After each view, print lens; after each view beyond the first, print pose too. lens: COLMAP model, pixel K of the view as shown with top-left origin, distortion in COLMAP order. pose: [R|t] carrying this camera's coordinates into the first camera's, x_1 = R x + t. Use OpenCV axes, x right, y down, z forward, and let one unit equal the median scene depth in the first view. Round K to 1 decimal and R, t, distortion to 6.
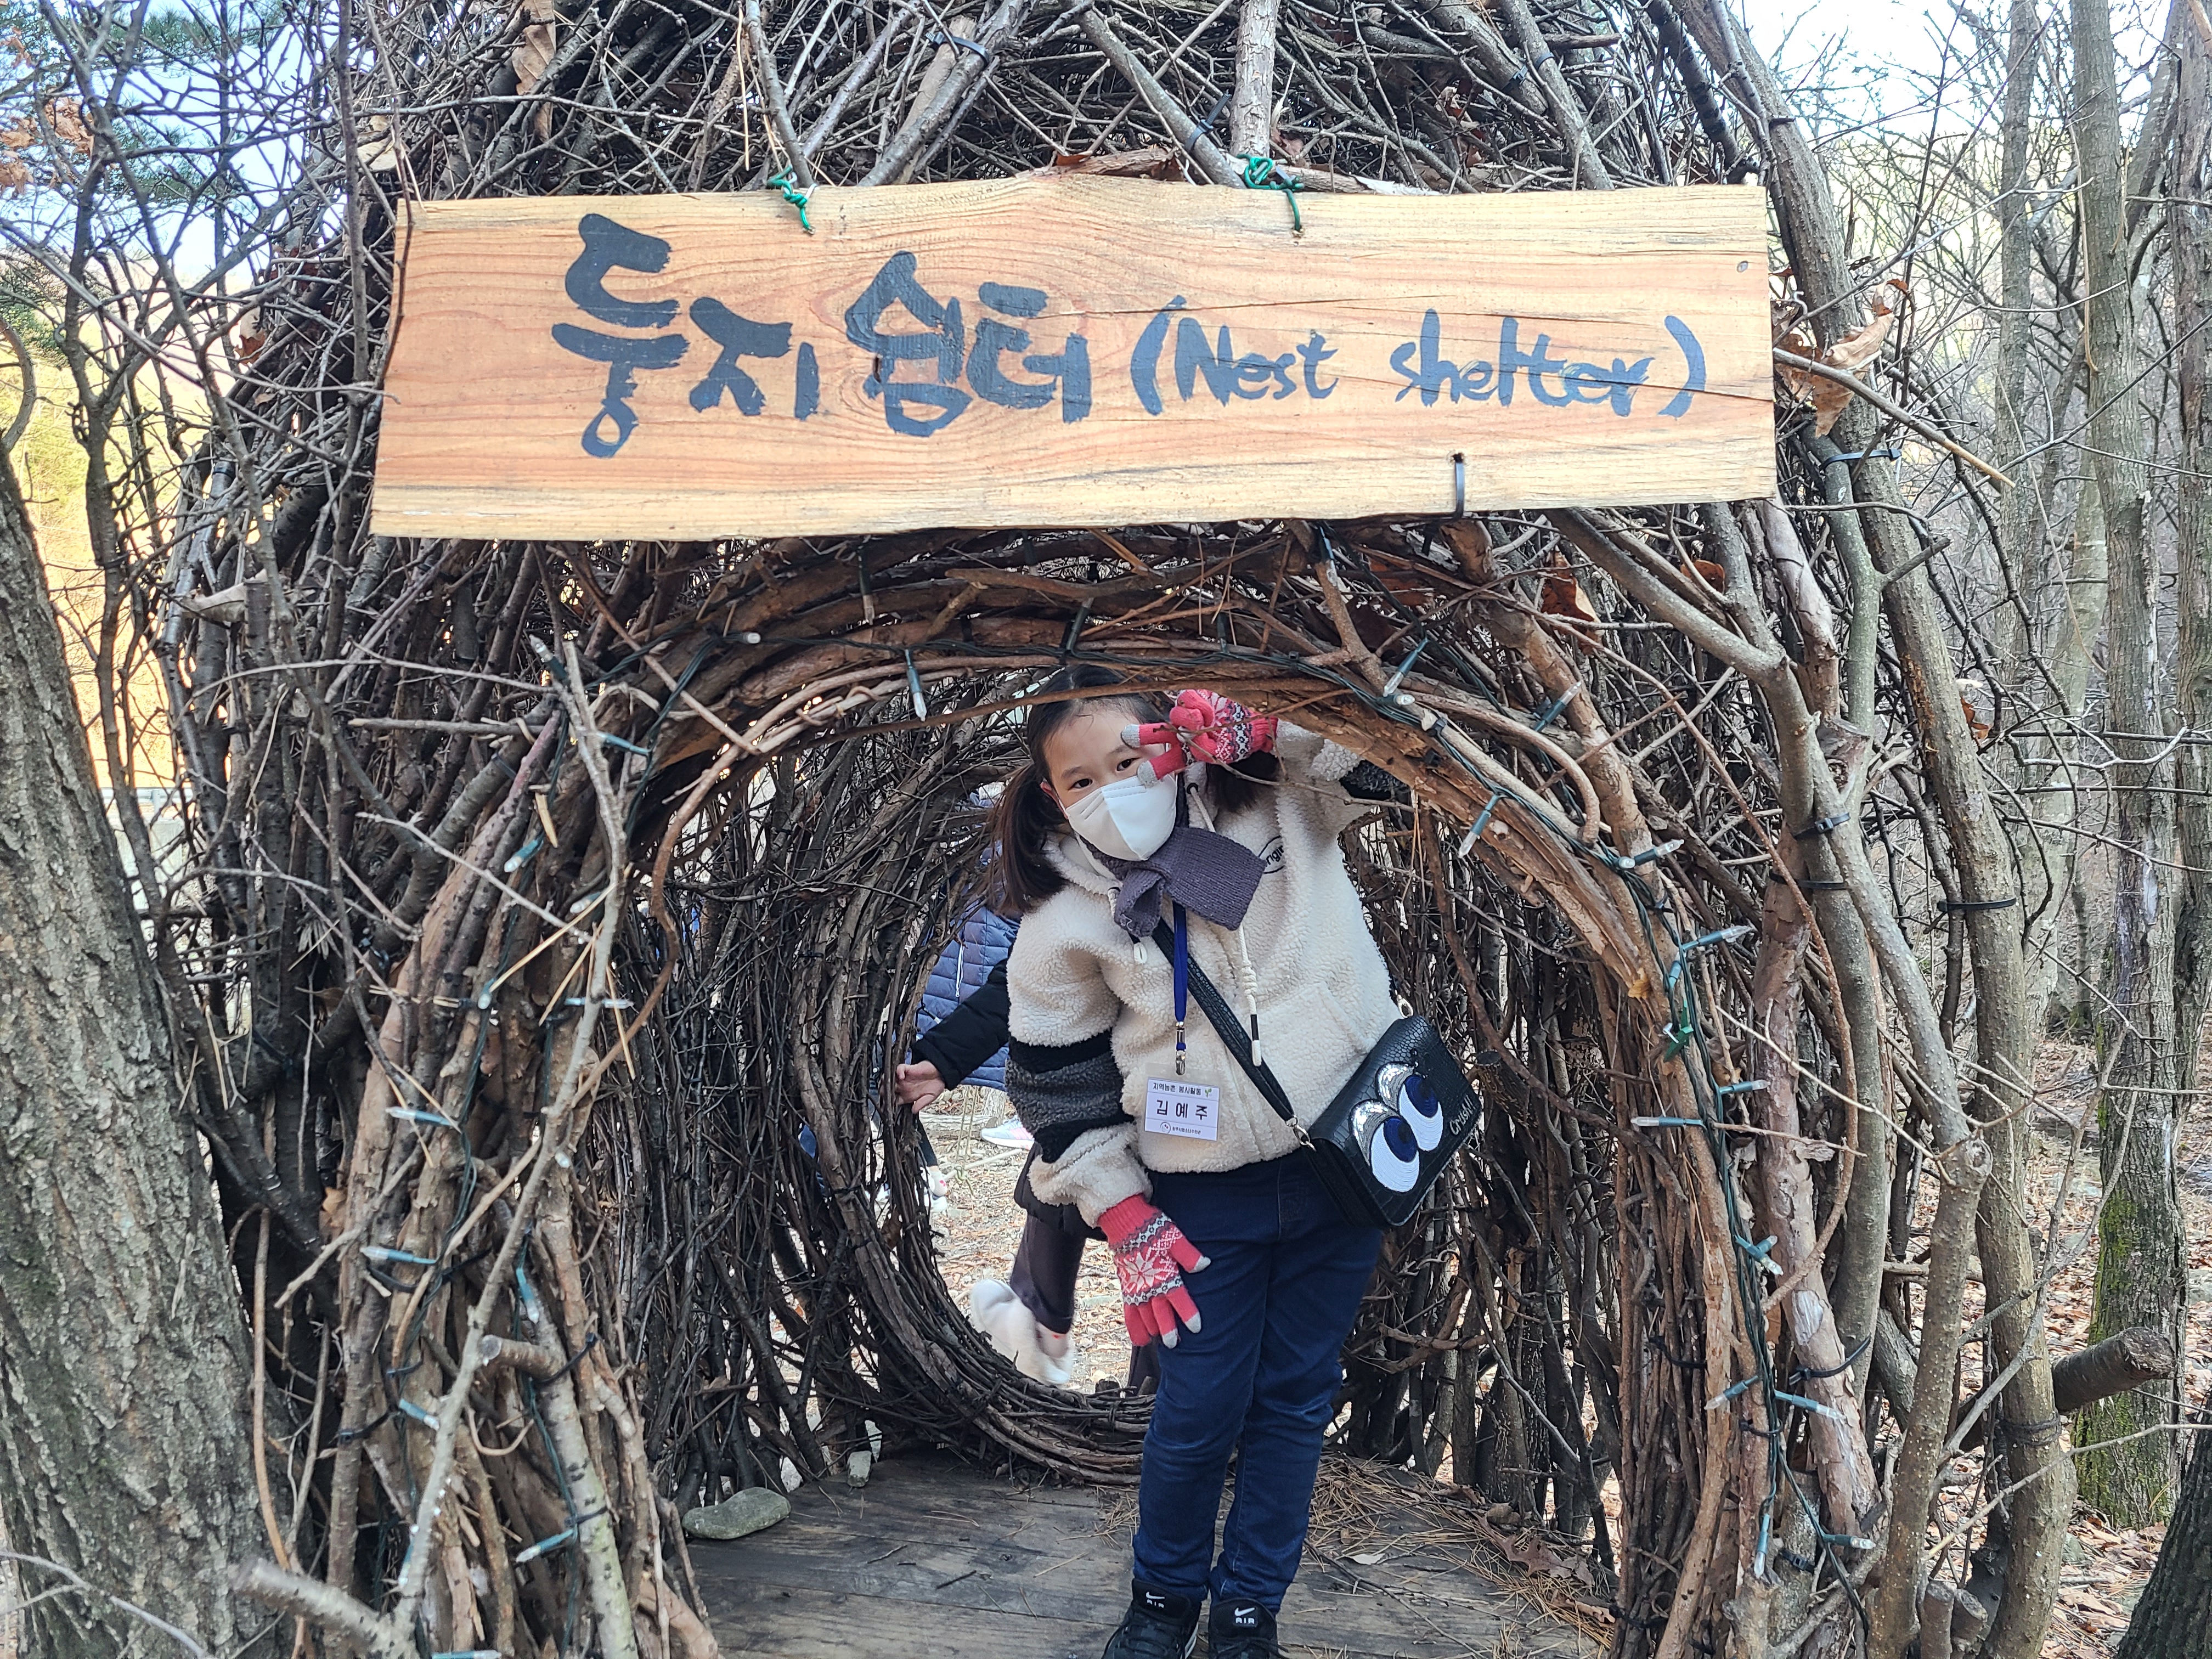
lens RADIAL K [[1685.2, 0, 1136.1], [0, 1685.2, 829.3], [0, 0, 1]] dist [0.070089, -0.049182]
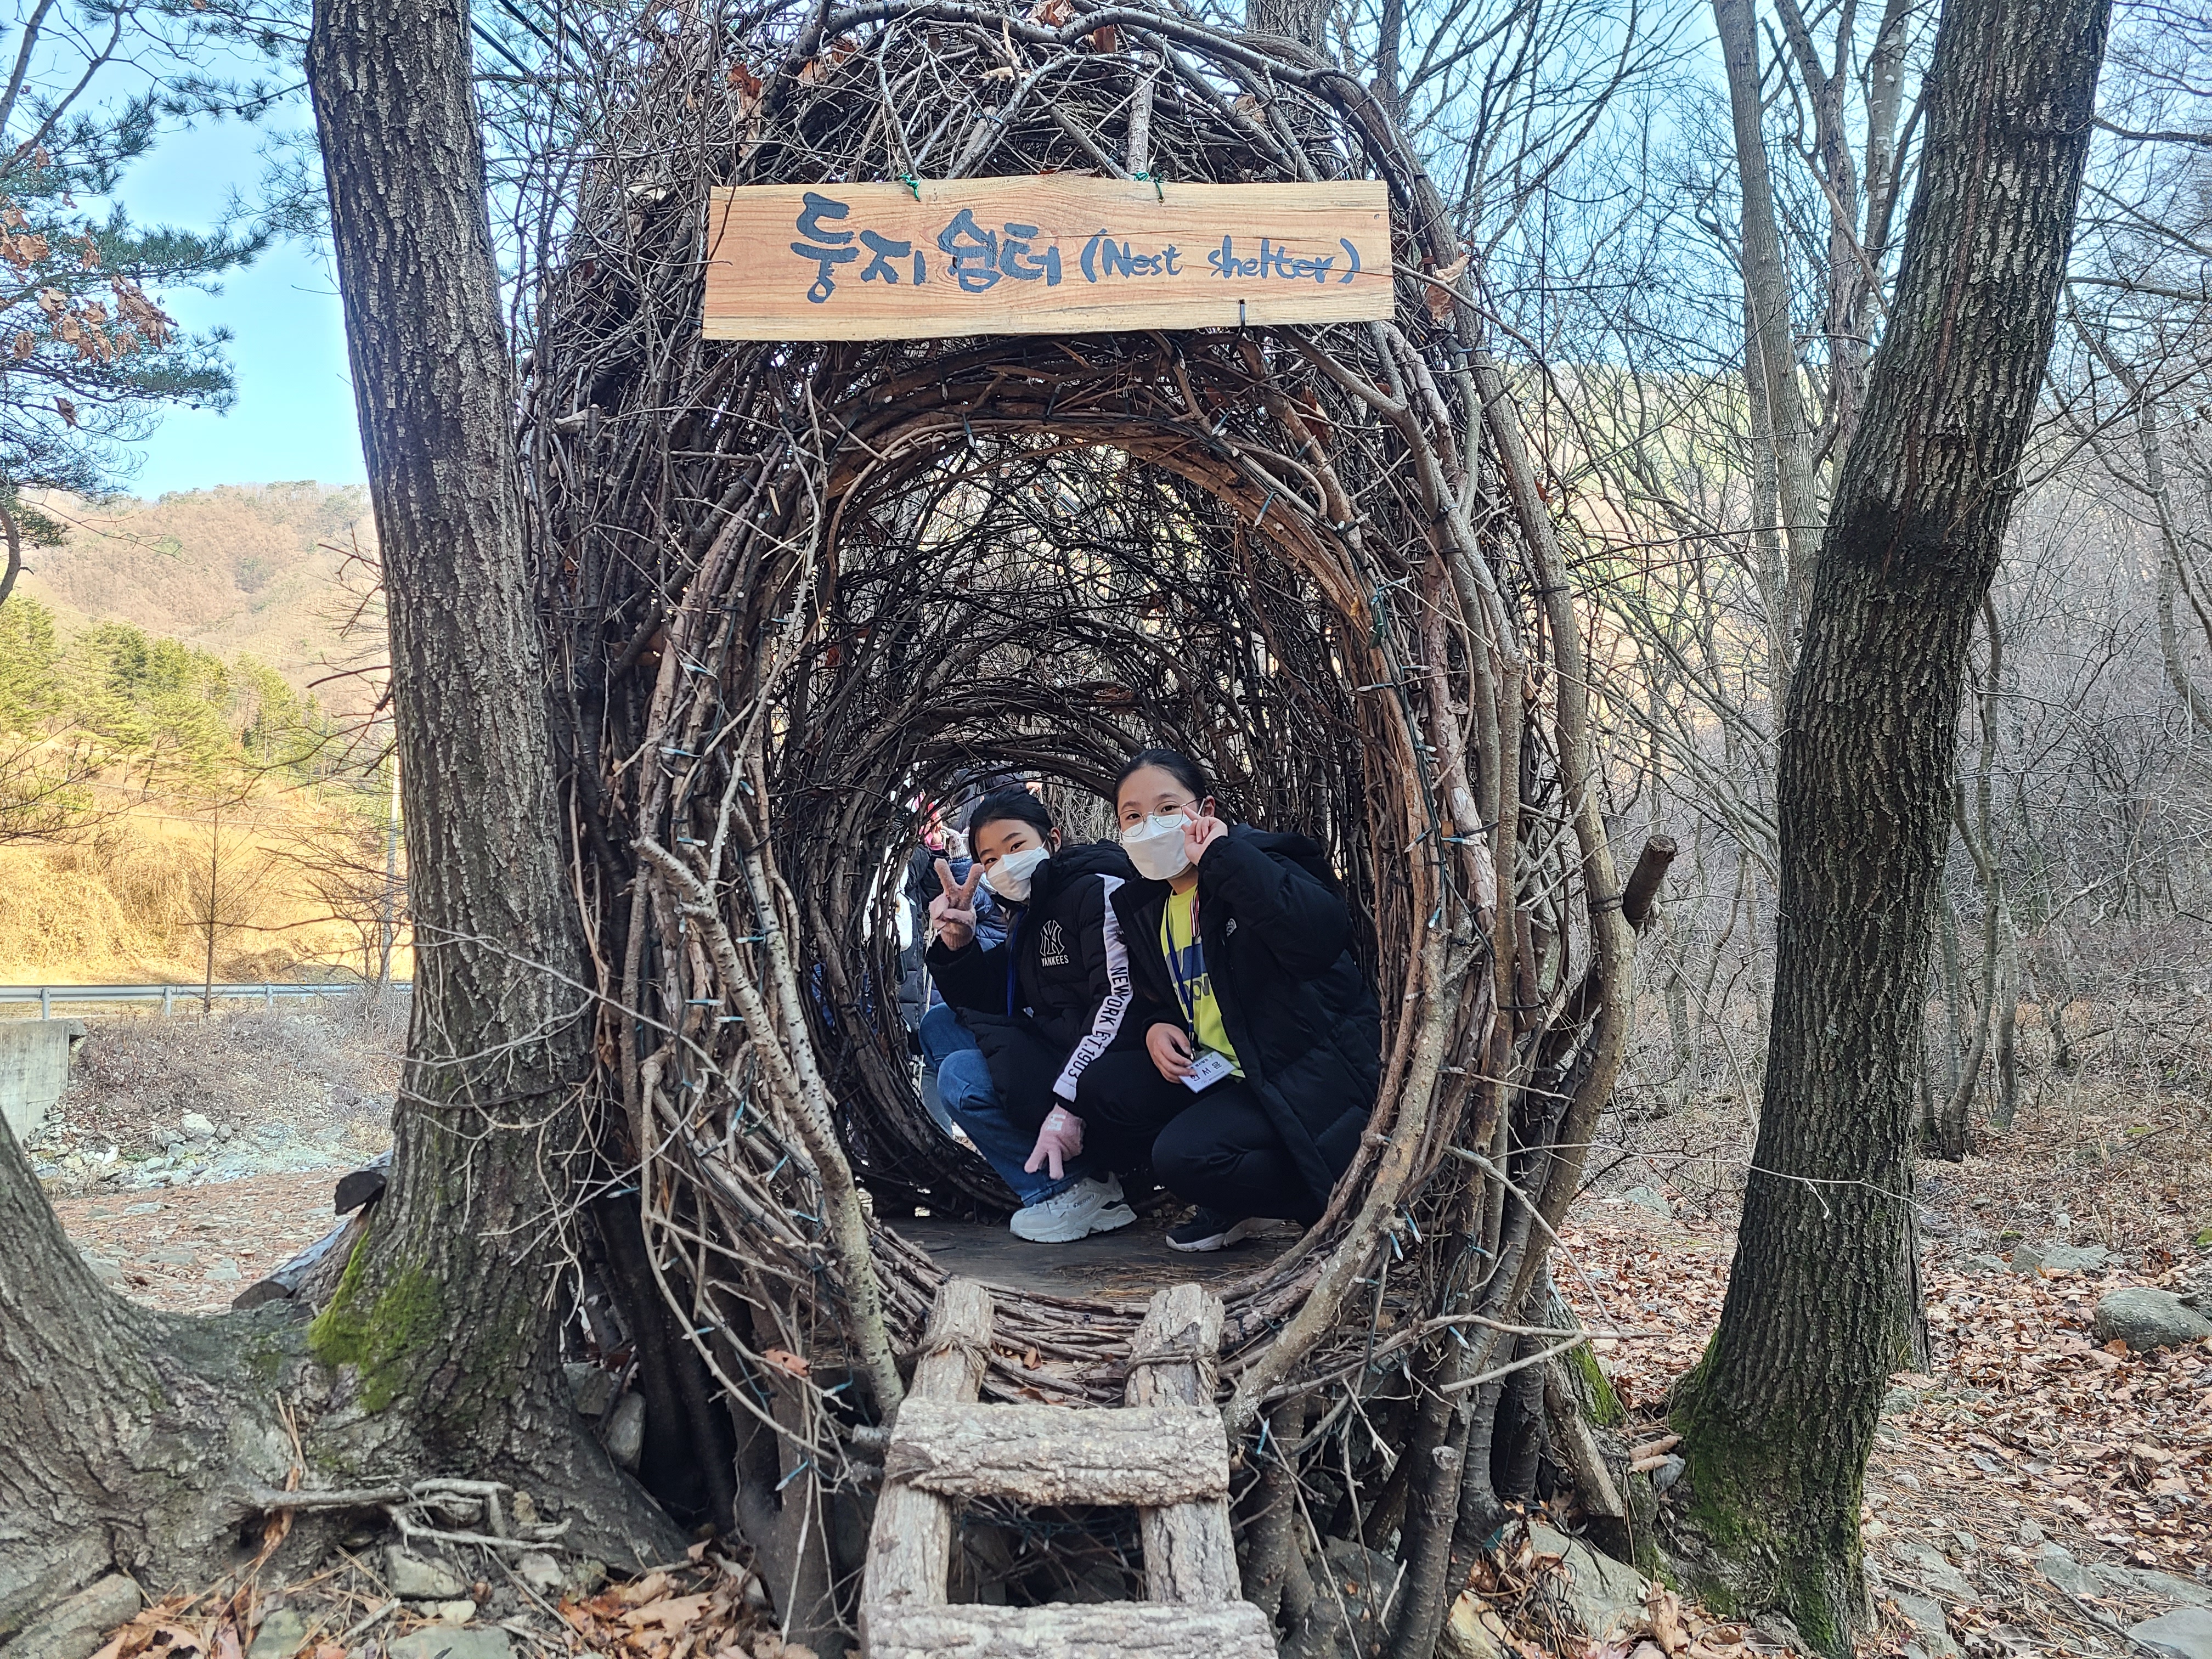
lens RADIAL K [[1670.0, 0, 1113.3], [0, 1670.0, 795.0], [0, 0, 1]] dist [0.080324, -0.068307]
pose [[0.998764, -0.012264, 0.048165, -0.064230], [0.018849, 0.990150, -0.138735, 0.598432], [-0.045989, 0.139471, 0.989158, -0.844385]]
